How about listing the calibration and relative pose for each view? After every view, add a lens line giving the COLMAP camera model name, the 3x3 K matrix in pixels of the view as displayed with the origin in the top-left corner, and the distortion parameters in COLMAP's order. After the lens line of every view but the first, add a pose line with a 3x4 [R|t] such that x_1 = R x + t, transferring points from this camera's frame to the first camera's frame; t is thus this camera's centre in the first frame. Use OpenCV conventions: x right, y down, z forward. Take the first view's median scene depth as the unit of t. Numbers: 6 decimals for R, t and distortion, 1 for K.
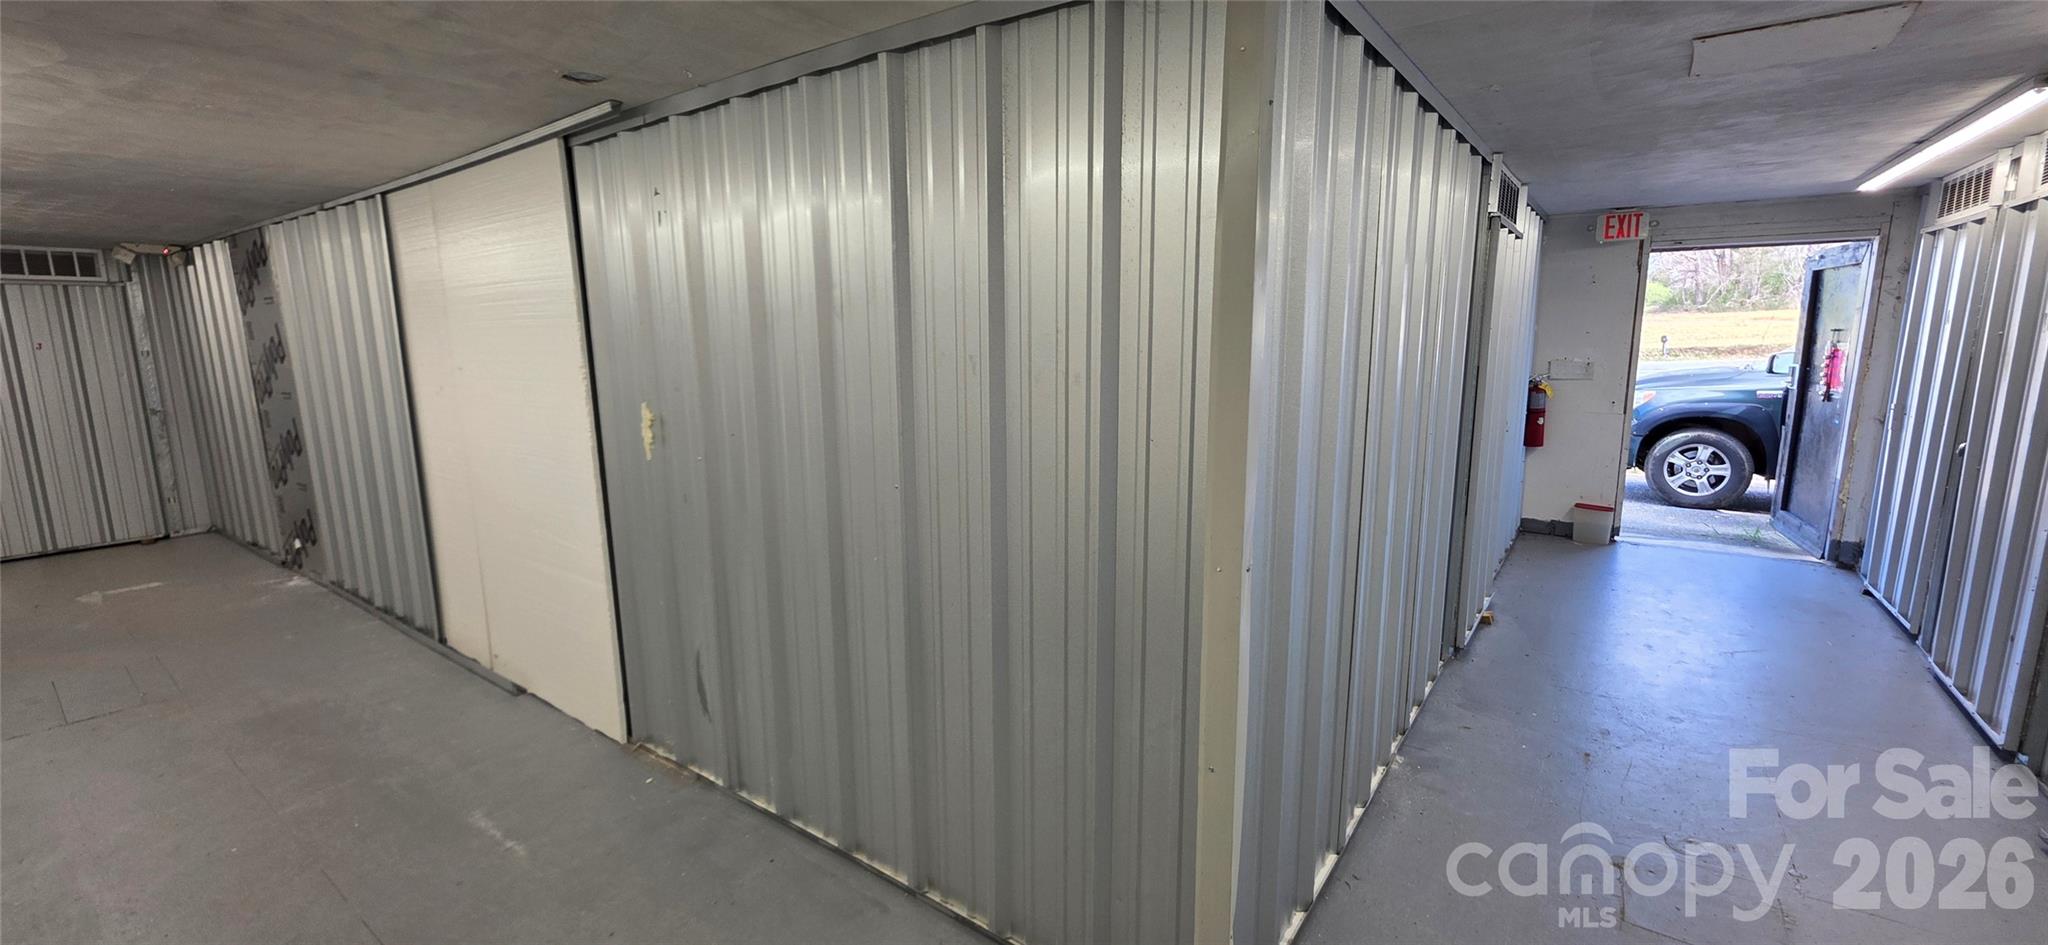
lens RADIAL K [[815.3, 0, 1011.3], [0, 815.3, 468.2], [0, 0, 1]] dist [-0.000454, 0.000895]
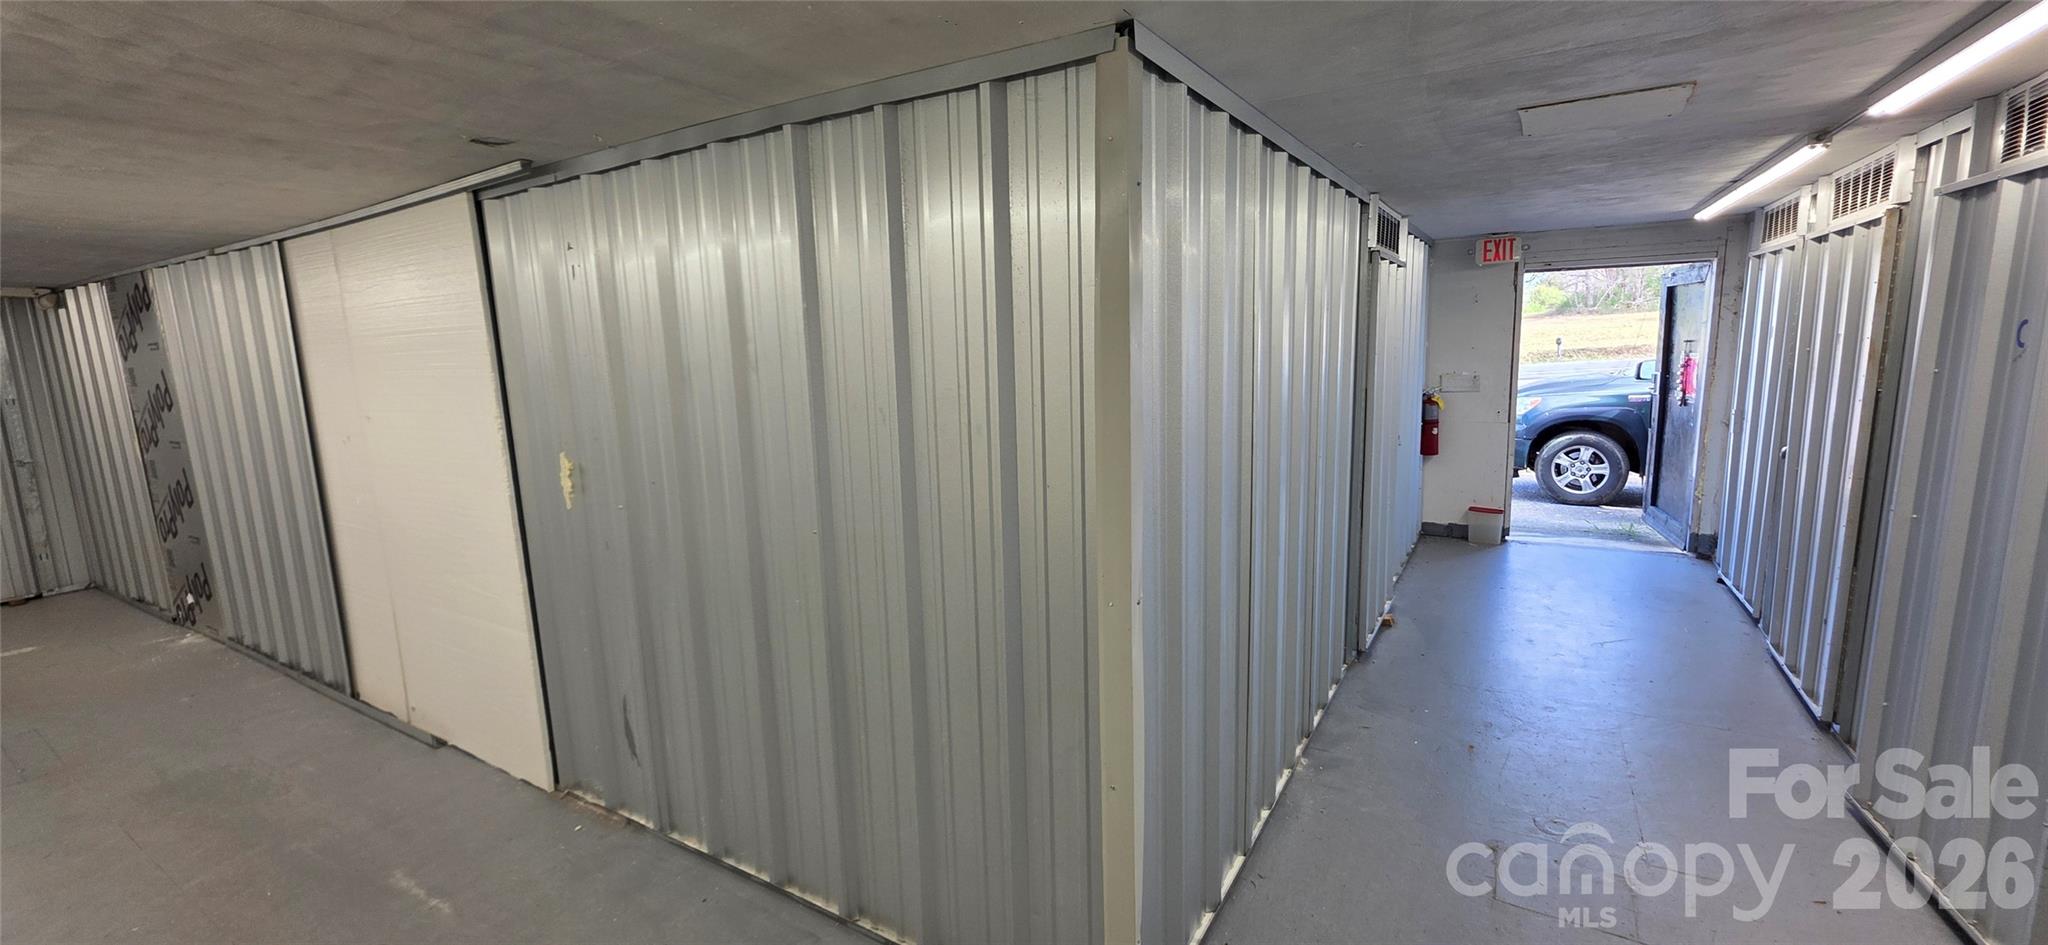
lens RADIAL K [[815.3, 0, 1009.3], [0, 815.3, 468.4], [0, 0, 1]] dist [-0.000454, 0.000895]
pose [[0.996652, -0.033006, 0.074803, 0.022026], [0.034151, 0.999317, -0.014084, -0.024308], [-0.074287, 0.016591, 0.997099, -0.042633]]
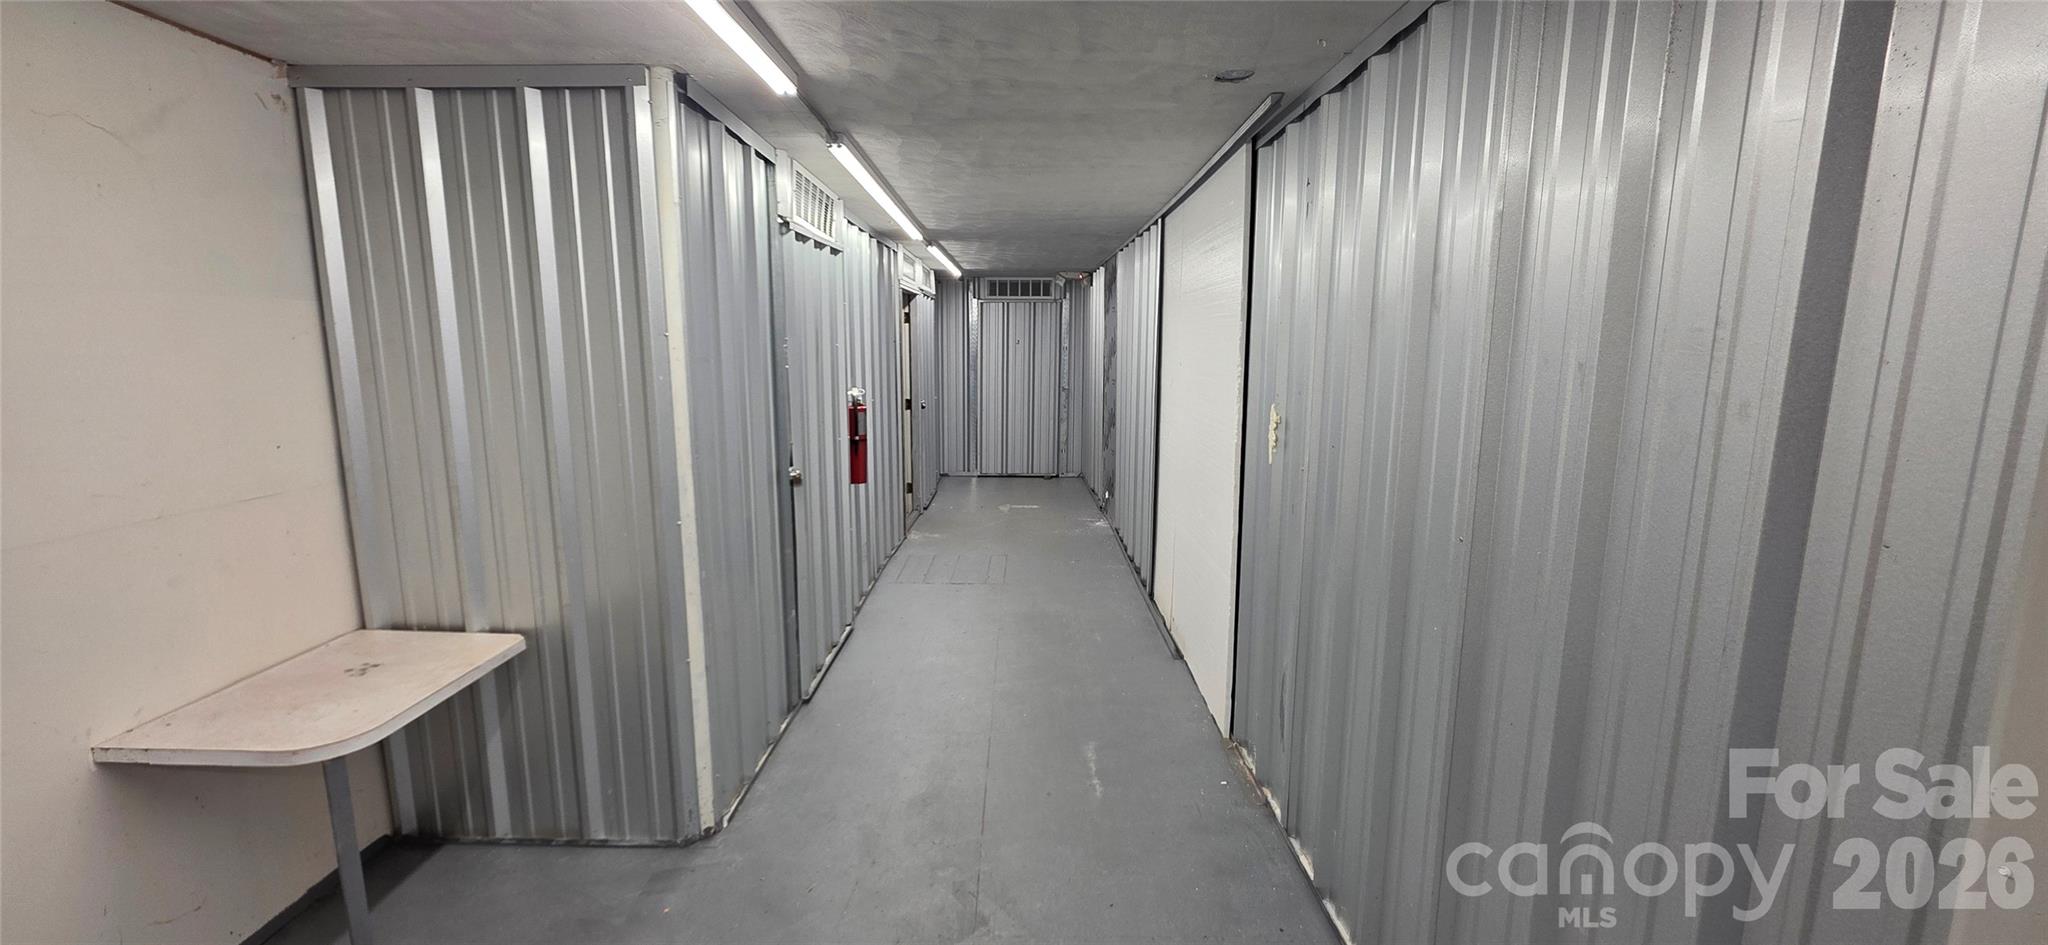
lens RADIAL K [[815.3, 0, 1022.0], [0, 815.3, 470.7], [0, 0, 1]] dist [-0.000454, 0.000895]
pose [[0.596557, 0.138288, -0.790567, 0.130451], [-0.143158, 0.987581, 0.064725, -0.019819], [0.789700, 0.074564, 0.608945, 0.160767]]
